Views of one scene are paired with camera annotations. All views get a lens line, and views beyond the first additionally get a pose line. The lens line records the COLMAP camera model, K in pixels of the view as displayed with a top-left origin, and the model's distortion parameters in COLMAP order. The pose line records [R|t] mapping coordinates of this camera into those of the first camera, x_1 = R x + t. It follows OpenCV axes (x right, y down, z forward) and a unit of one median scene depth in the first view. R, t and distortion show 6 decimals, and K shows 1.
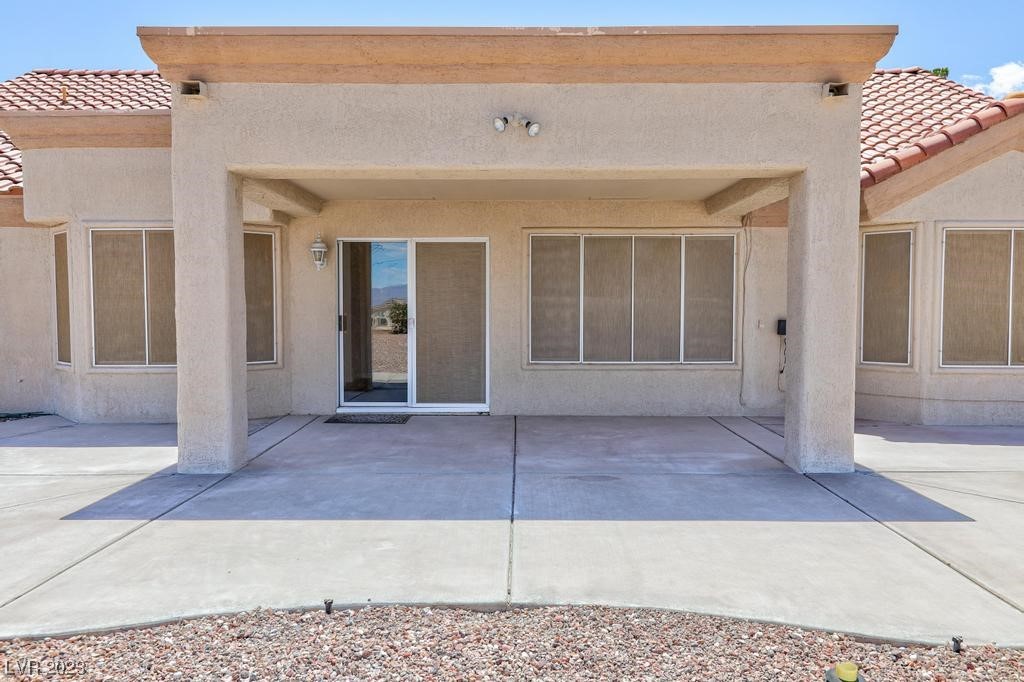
lens RADIAL K [[794.0, 0, 511.7], [0, 794.0, 341.9], [0, 0, 1]] dist [0.000293, -0.000045]
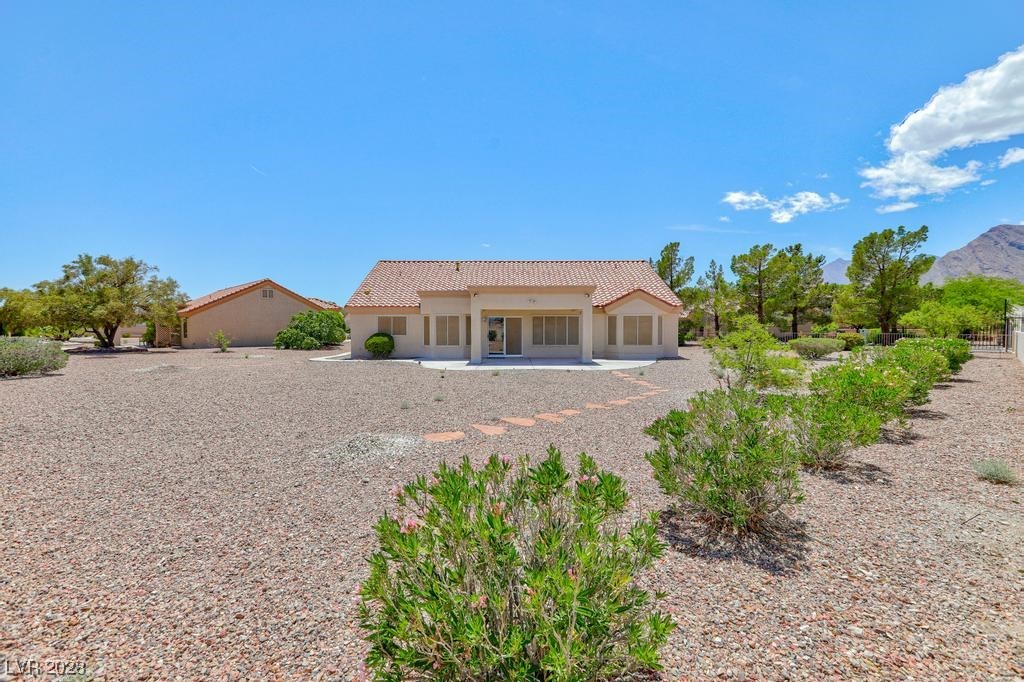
lens RADIAL K [[478.7, 0, 512.4], [0, 478.7, 340.6], [0, 0, 1]] dist [-0.000095, -0.000041]
pose [[0.999888, -0.002896, 0.014700, -0.137903], [0.003113, 0.999887, -0.014724, 0.042295], [-0.014656, 0.014769, 0.999784, -1.786462]]
